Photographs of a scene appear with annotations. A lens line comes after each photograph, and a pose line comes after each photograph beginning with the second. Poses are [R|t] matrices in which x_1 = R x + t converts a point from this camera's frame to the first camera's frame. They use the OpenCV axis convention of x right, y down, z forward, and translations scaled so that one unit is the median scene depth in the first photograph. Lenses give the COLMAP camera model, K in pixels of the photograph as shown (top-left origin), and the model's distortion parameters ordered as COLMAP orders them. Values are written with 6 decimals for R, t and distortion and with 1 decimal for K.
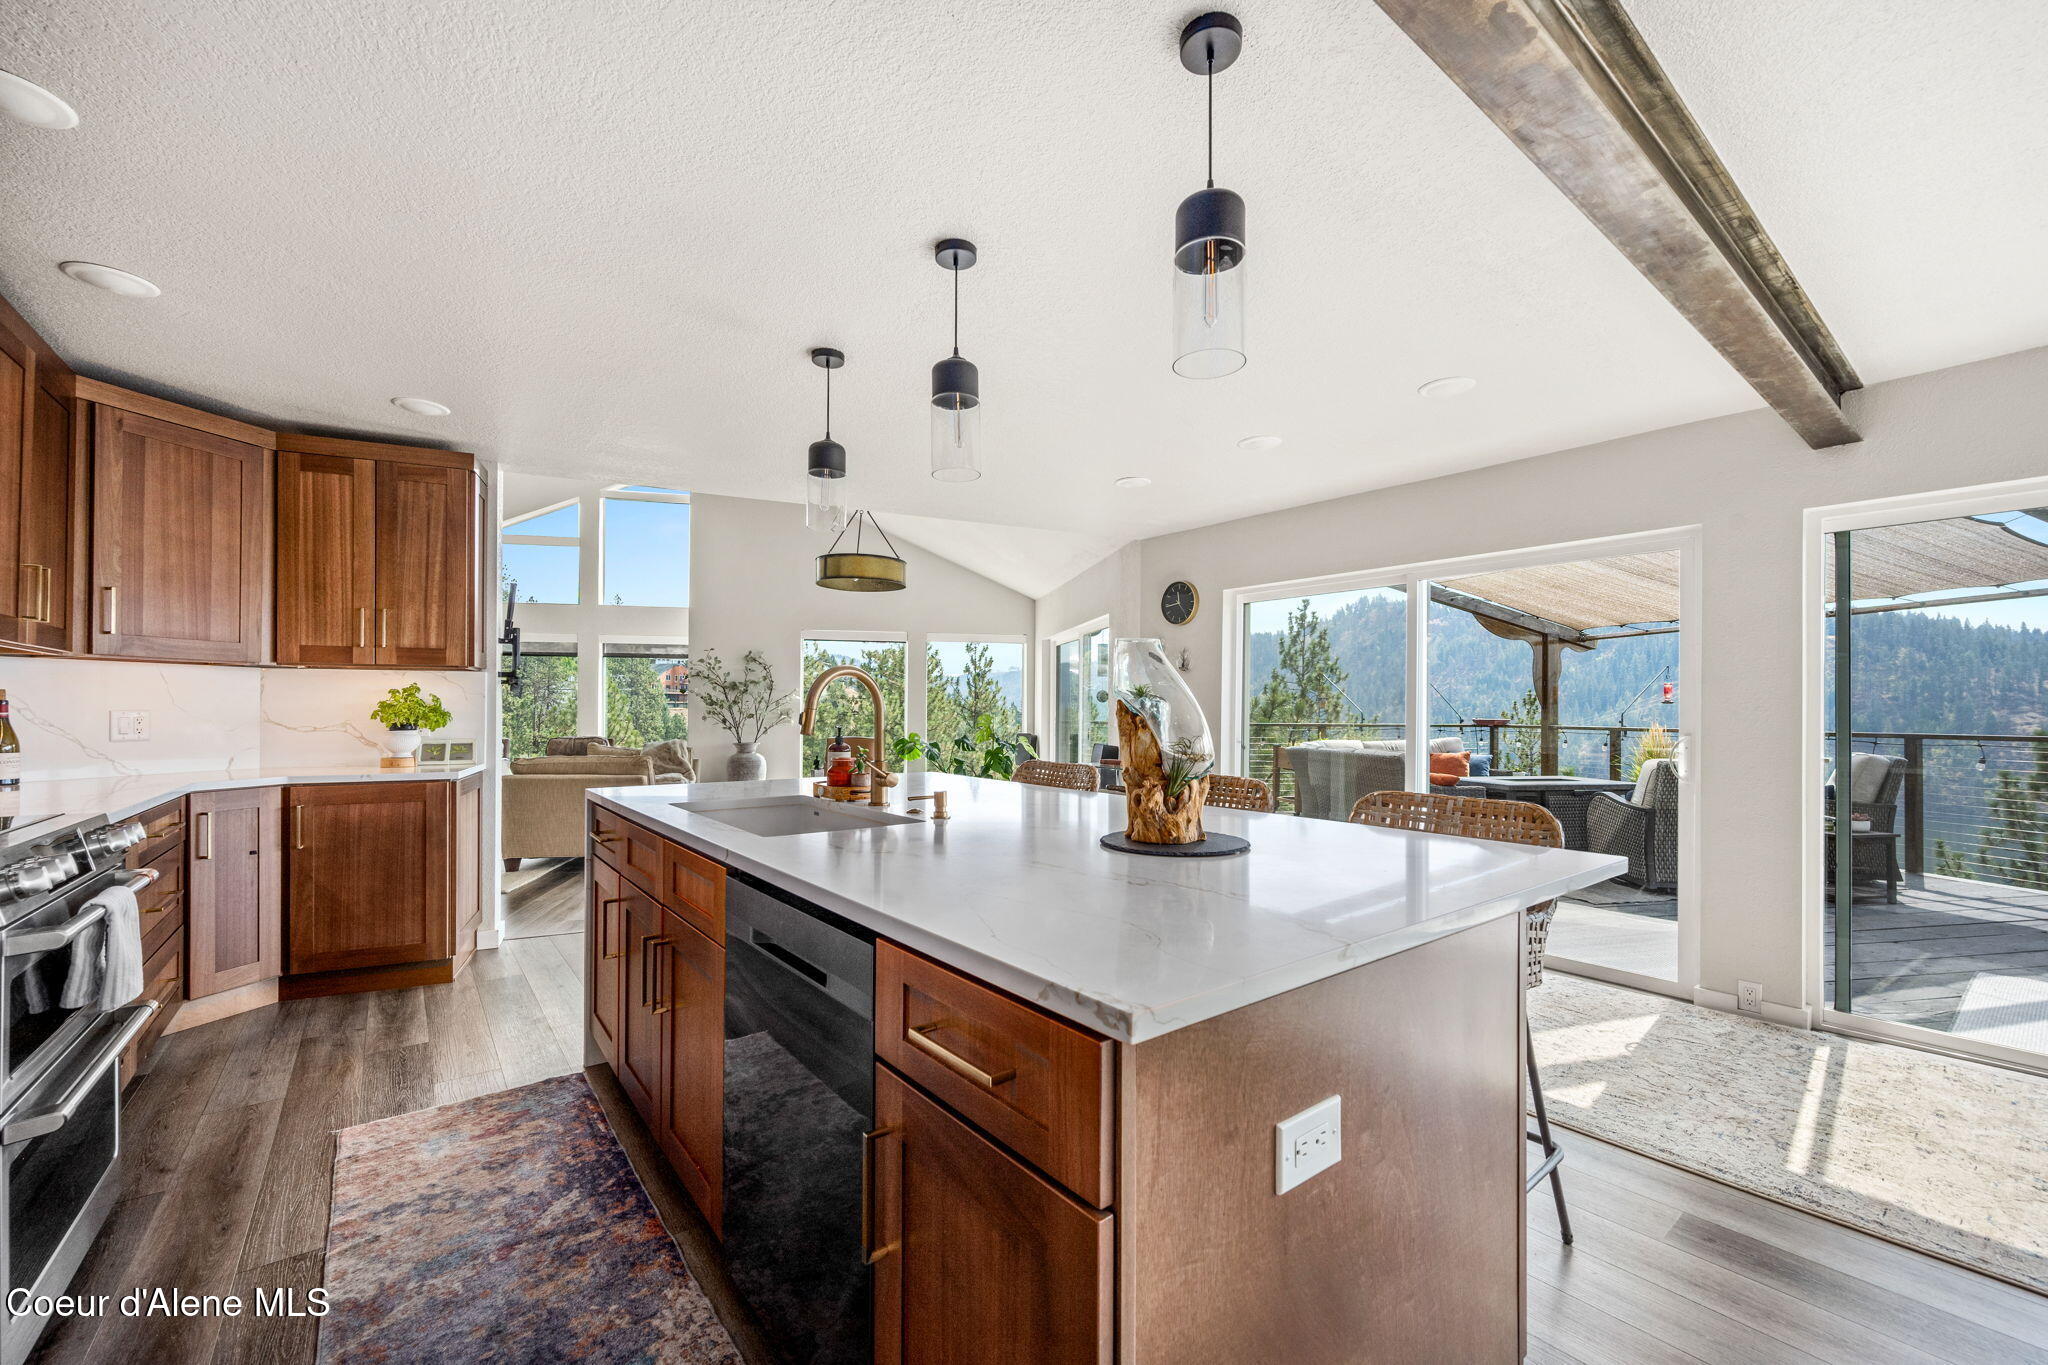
lens RADIAL K [[810.6, 0, 1022.6], [0, 810.6, 698.1], [0, 0, 1]] dist [-0.002251, -0.000356]
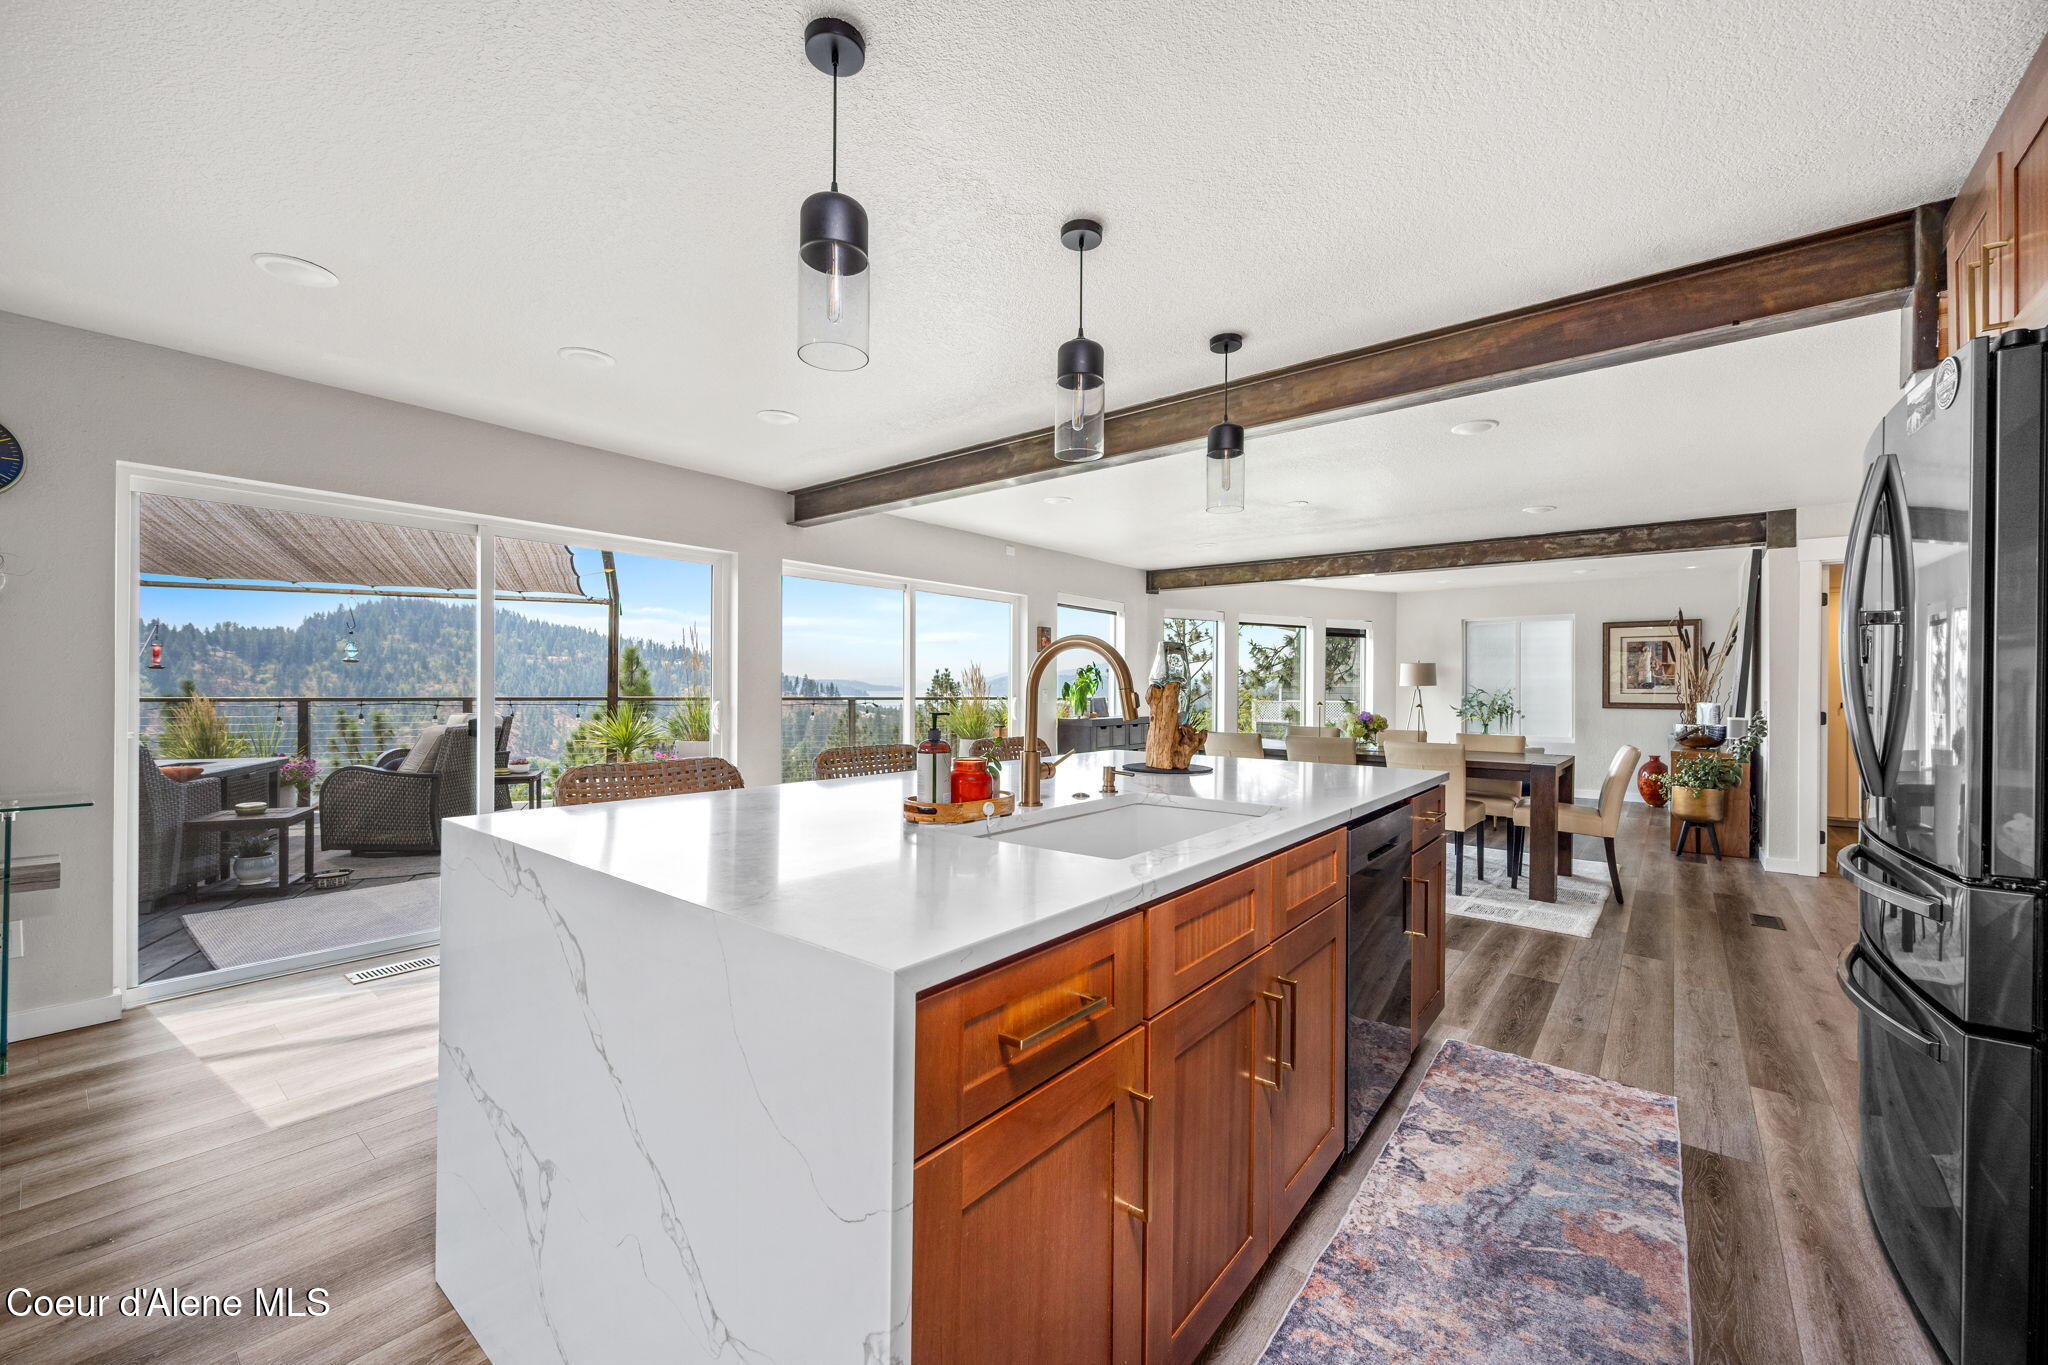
lens RADIAL K [[810.6, 0, 1021.6], [0, 810.6, 685.7], [0, 0, 1]] dist [-0.002251, -0.000356]
pose [[-0.231355, -0.006885, 0.972845, -0.378916], [-0.022609, 0.999743, 0.001698, 0.003895], [-0.972607, -0.021602, -0.231451, 0.471349]]
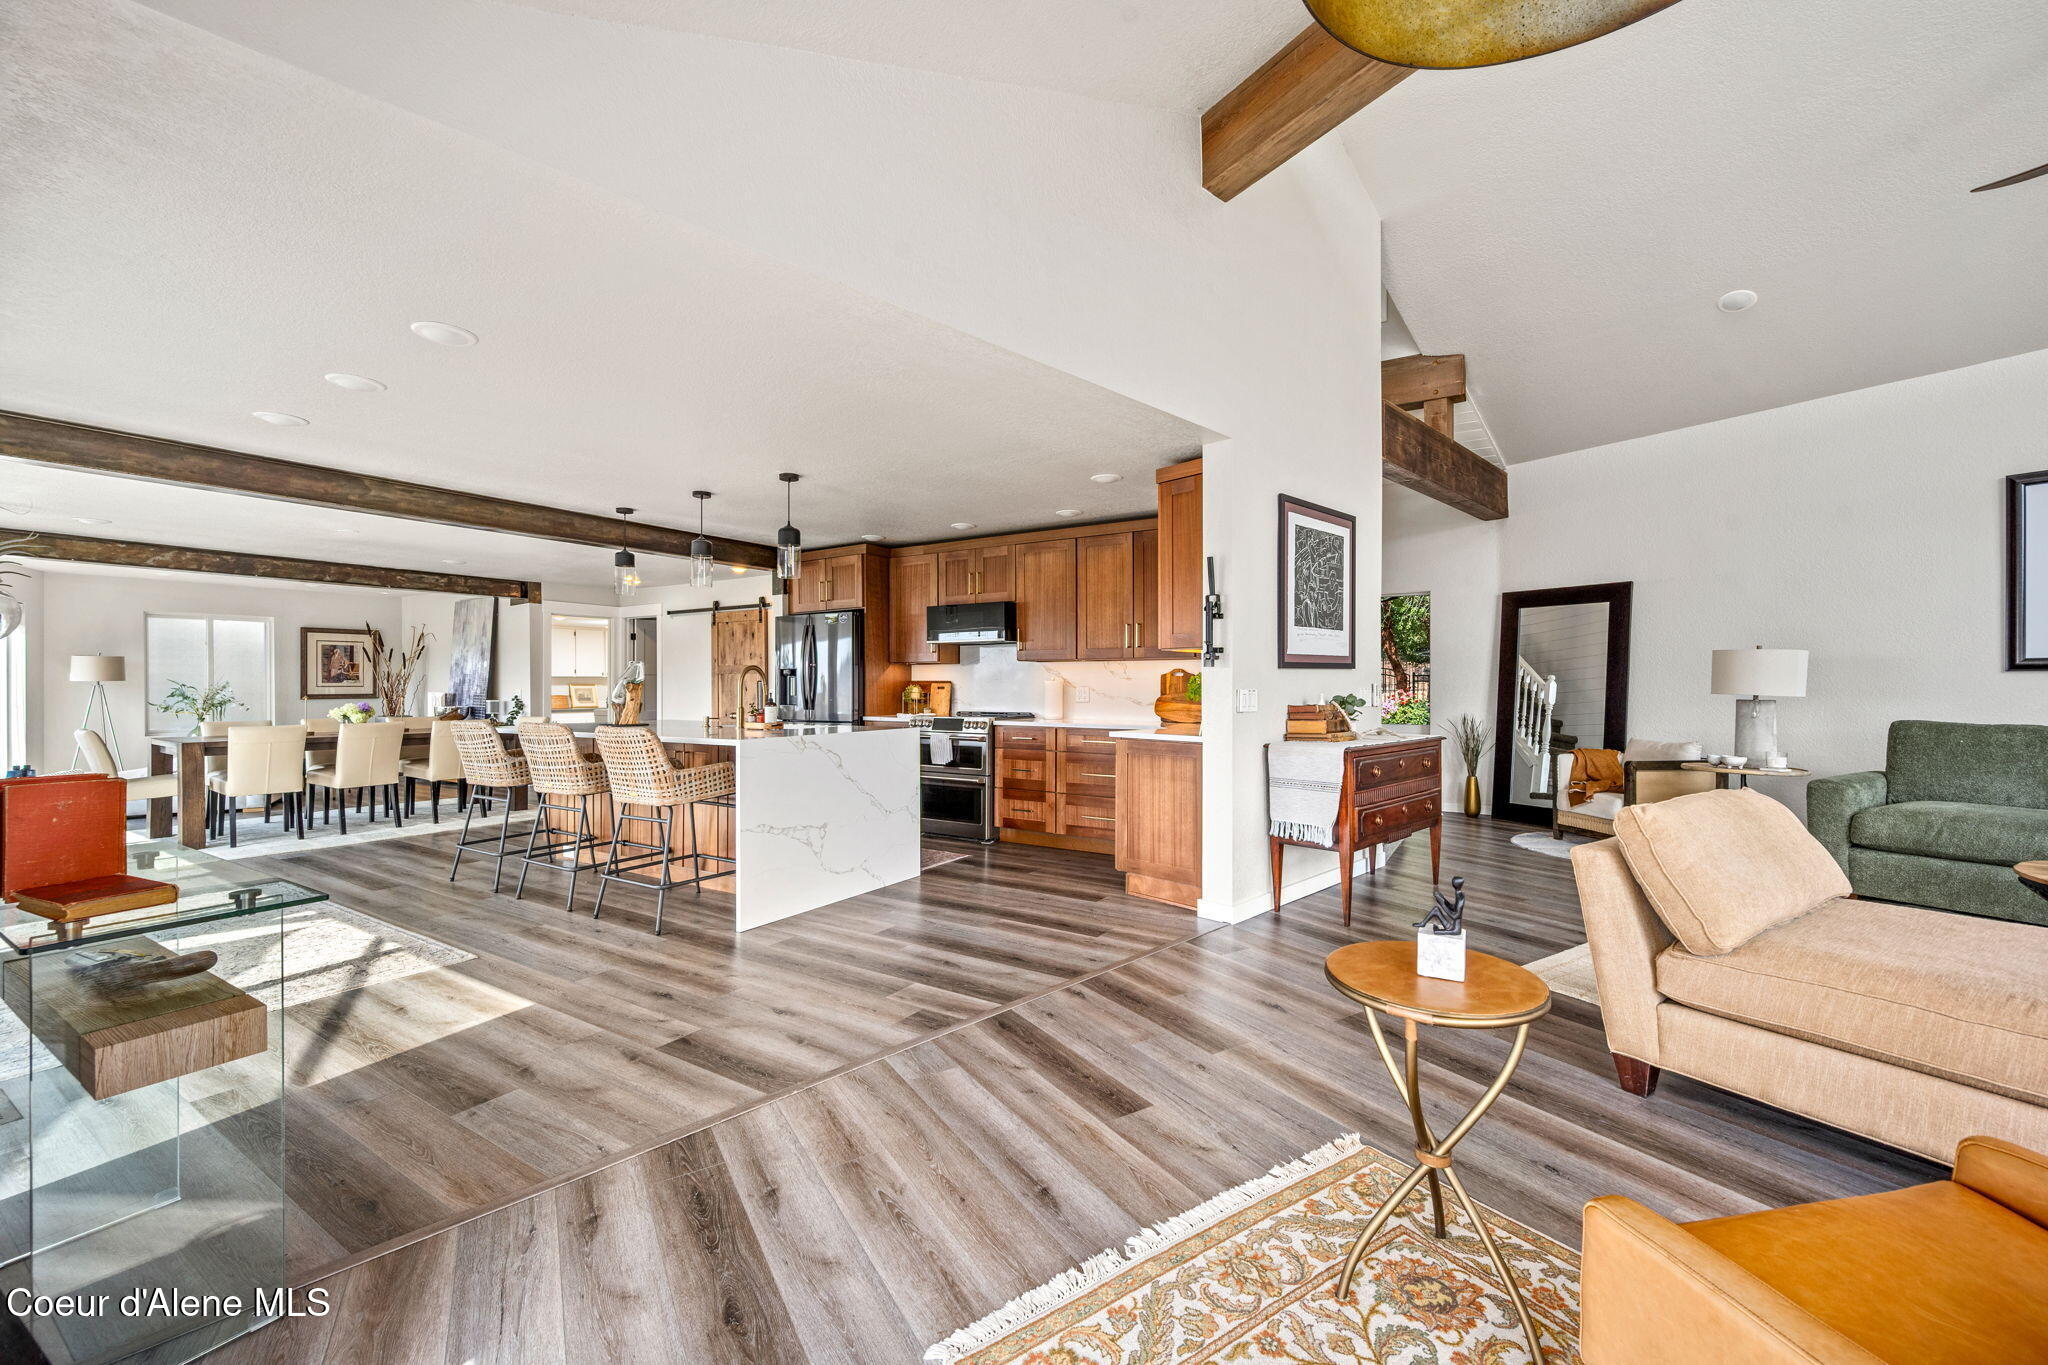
lens RADIAL K [[810.6, 0, 1027.5], [0, 810.6, 682.6], [0, 0, 1]] dist [-0.002251, -0.000356]
pose [[-0.938659, -0.006145, -0.344792, -0.059768], [0.000176, 0.999833, -0.018300, 0.019756], [0.344847, -0.017238, -0.938501, 1.290463]]
